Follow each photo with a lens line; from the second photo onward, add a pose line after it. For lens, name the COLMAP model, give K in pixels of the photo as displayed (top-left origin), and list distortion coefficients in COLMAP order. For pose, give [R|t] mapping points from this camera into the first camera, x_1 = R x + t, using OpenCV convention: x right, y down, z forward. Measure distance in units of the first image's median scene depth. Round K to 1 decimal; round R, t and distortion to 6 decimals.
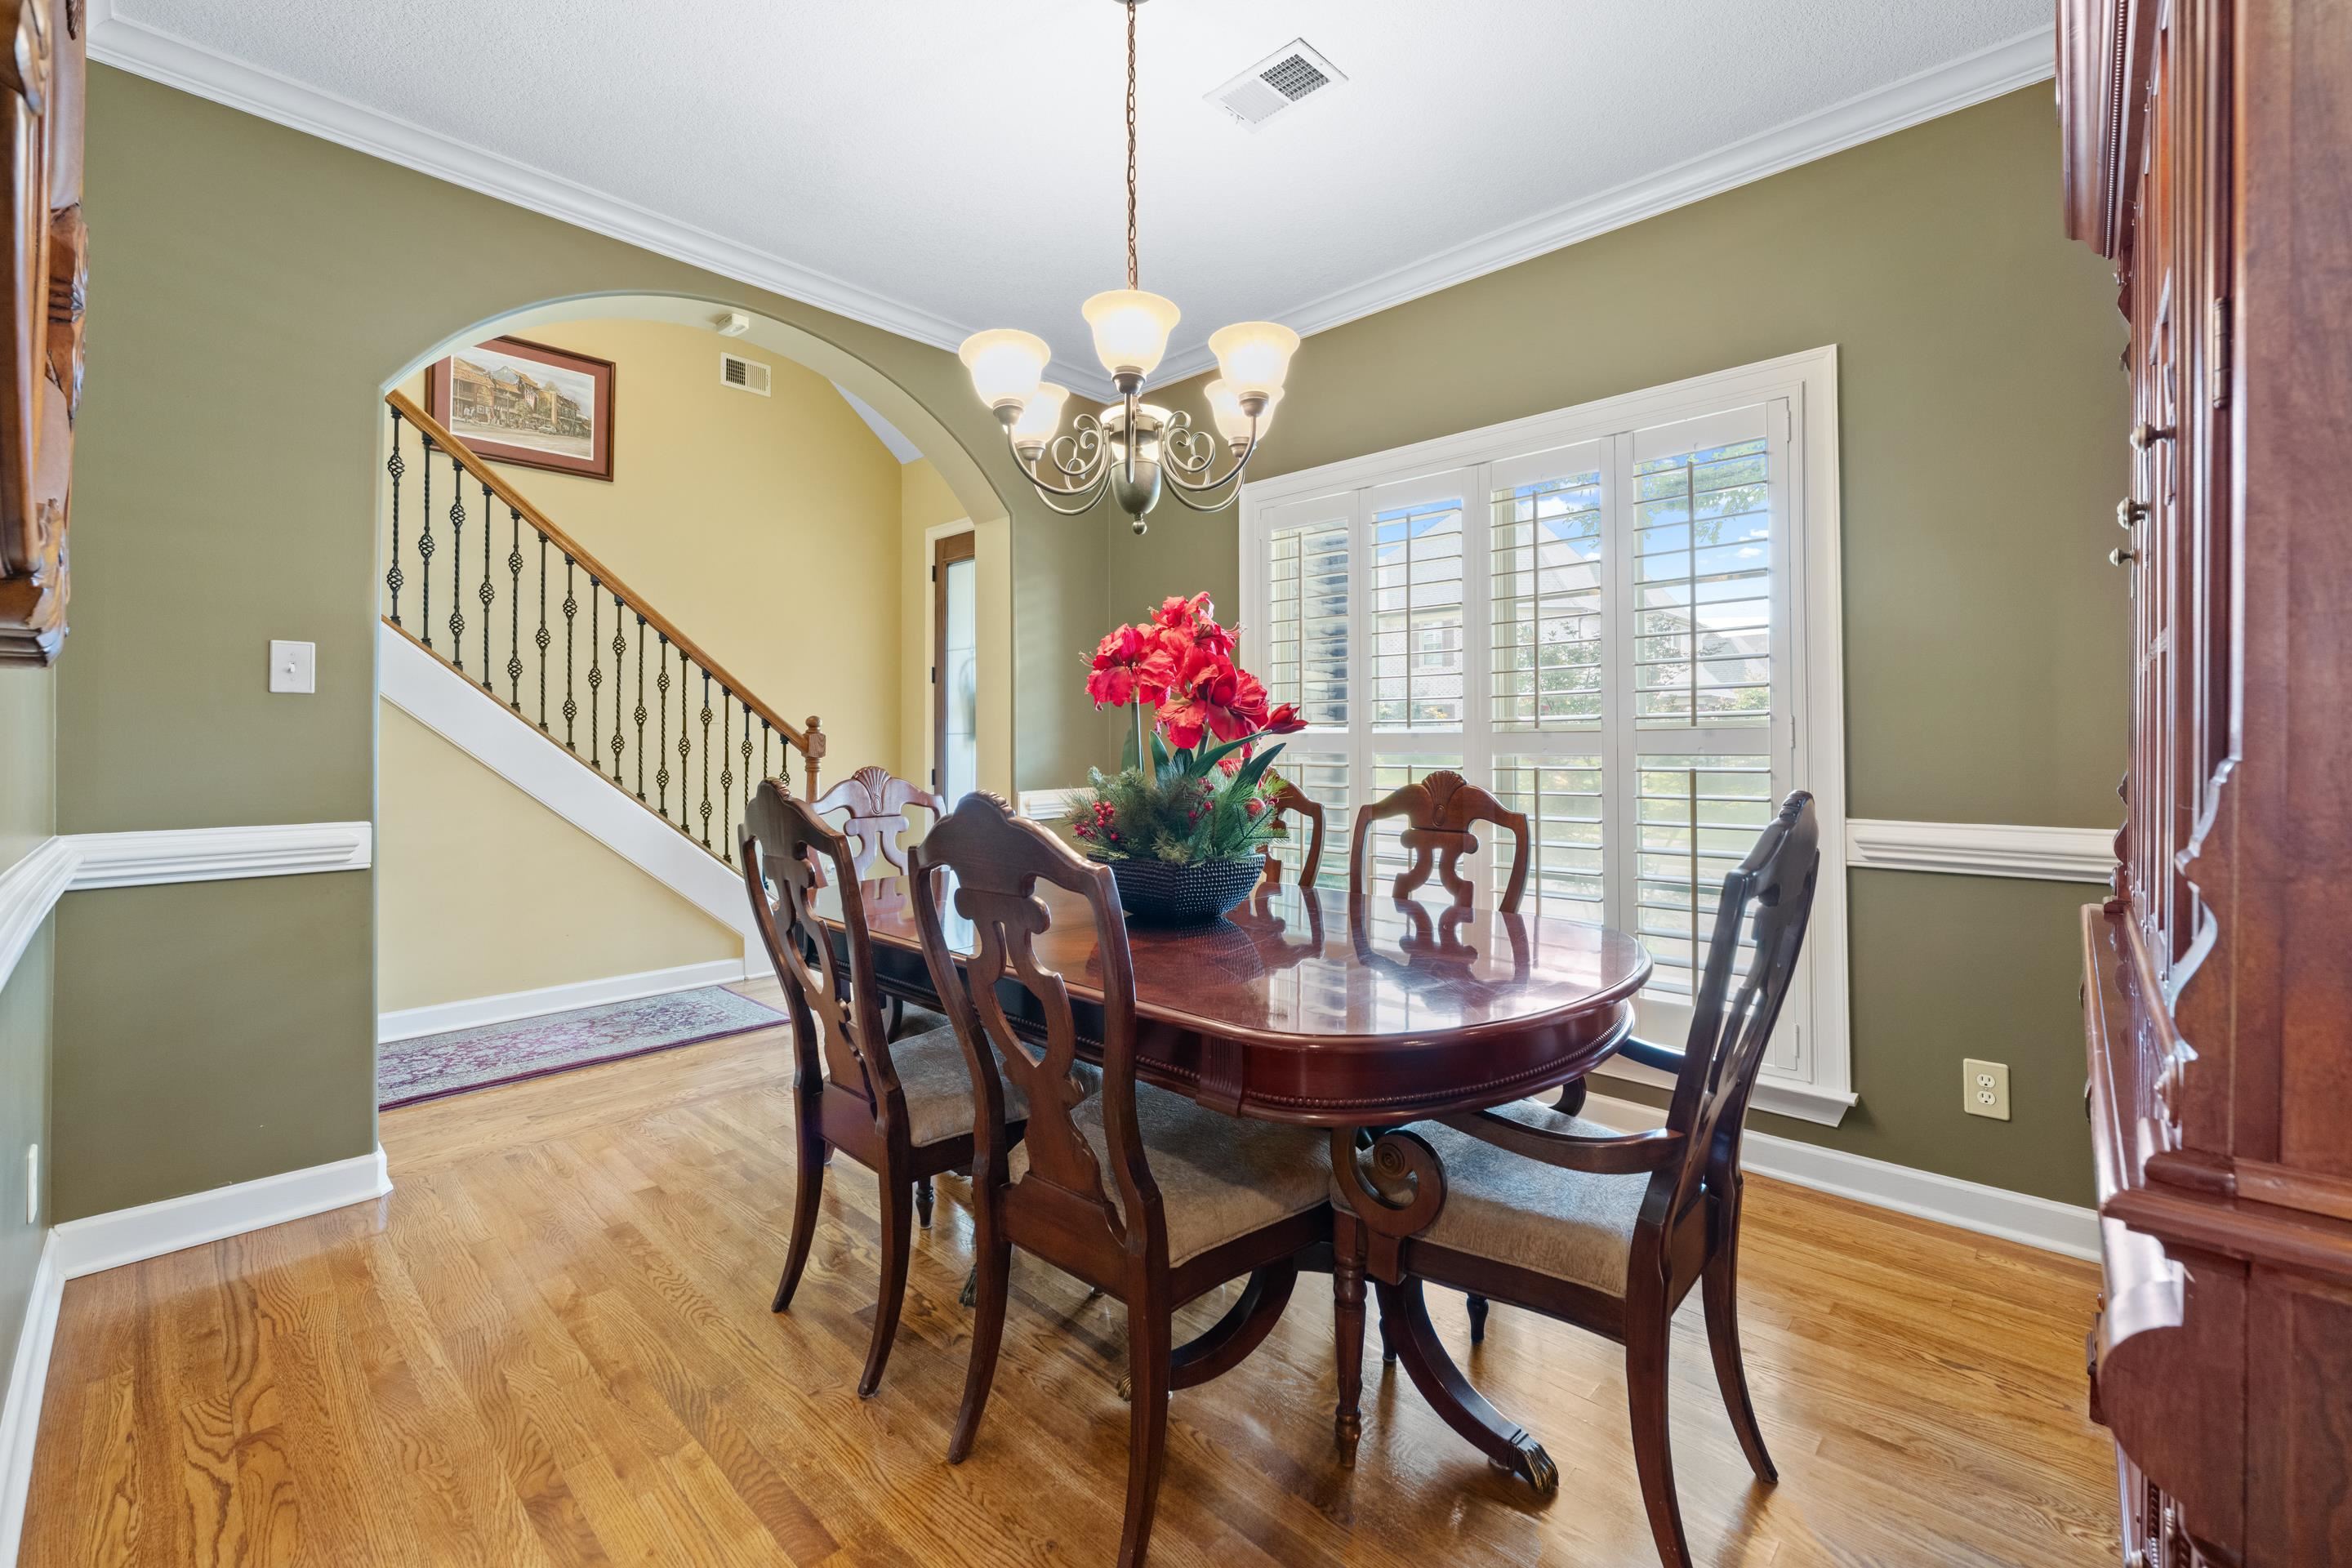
lens RADIAL K [[966.7, 0, 1172.2], [0, 966.7, 744.6], [0, 0, 1]] dist [-0.000265, 0.000053]
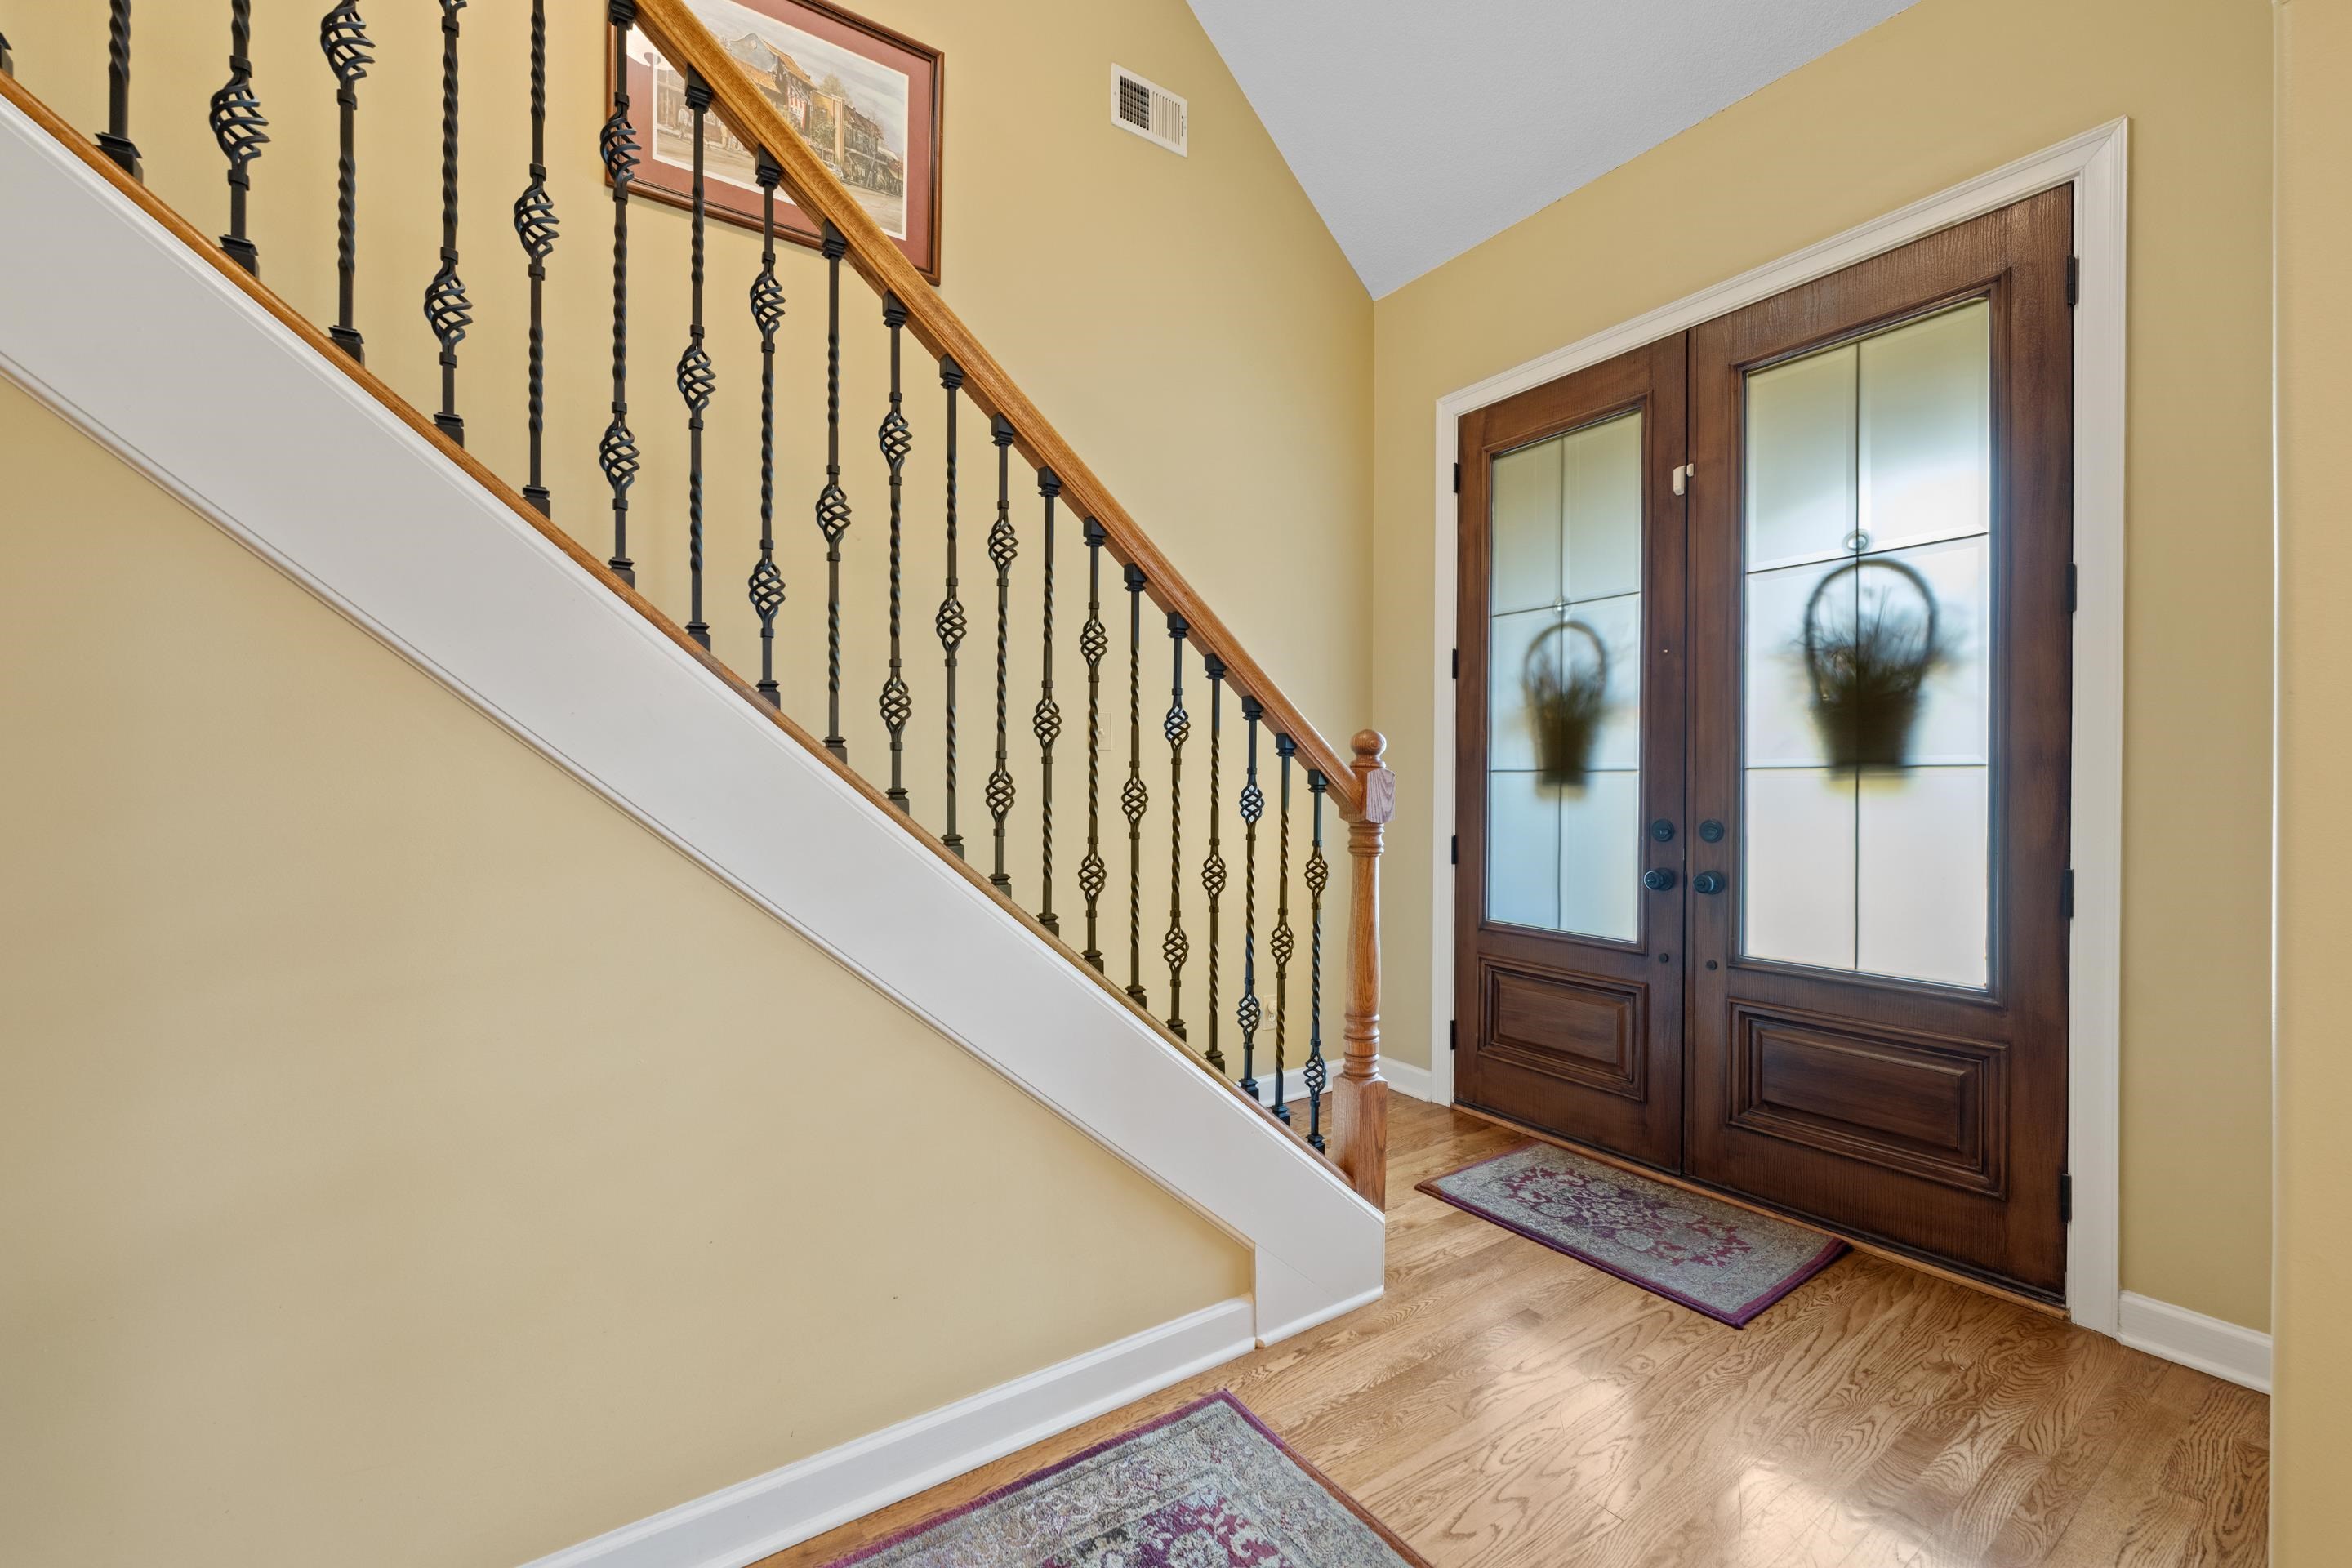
lens RADIAL K [[958.7, 0, 1167.4], [0, 958.7, 823.7], [0, 0, 1]] dist [-0.009886, 0.000082]
pose [[0.976202, 0.015343, -0.216322, -0.366450], [-0.006458, 0.999108, 0.041720, -0.004295], [0.216769, -0.039330, 0.975430, 0.548022]]
